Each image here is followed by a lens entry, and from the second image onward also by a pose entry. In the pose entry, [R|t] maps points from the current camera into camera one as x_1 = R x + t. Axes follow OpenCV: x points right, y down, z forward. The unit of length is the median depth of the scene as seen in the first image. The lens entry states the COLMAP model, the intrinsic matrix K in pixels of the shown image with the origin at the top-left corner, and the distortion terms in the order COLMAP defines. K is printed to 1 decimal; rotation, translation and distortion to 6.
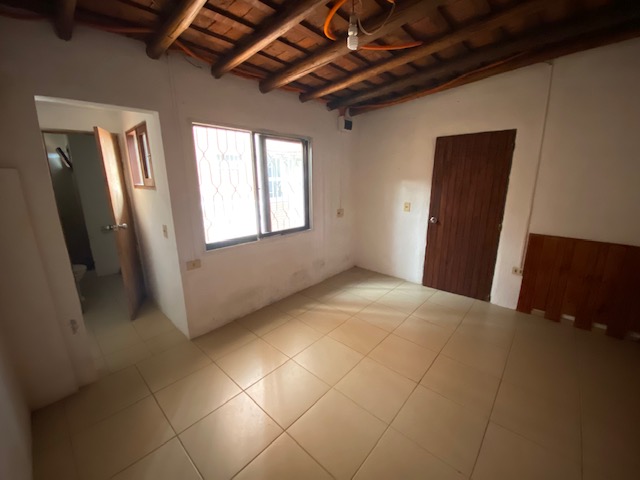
lens RADIAL K [[258.5, 0, 320.0], [0, 258.5, 240.0], [0, 0, 1]] dist [-0.001837, -0.000589]
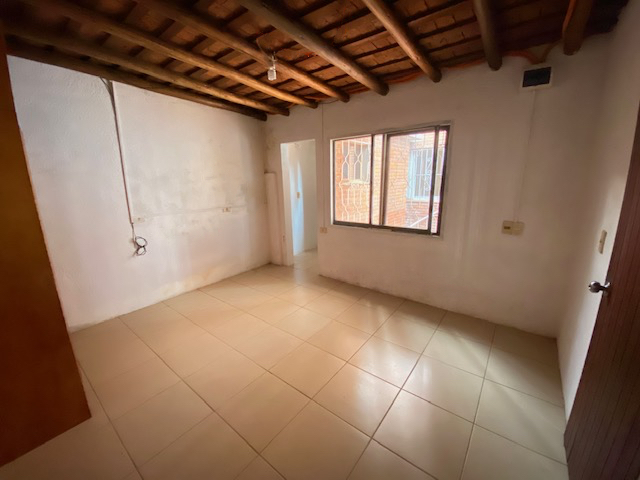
lens RADIAL K [[258.5, 0, 320.0], [0, 258.5, 240.0], [0, 0, 1]] dist [-0.001837, -0.000589]
pose [[0.054060, 0.226085, -0.972606, 0.820573], [-0.216450, 0.953525, 0.209619, -0.136237], [0.974796, 0.199189, 0.100483, 0.636464]]
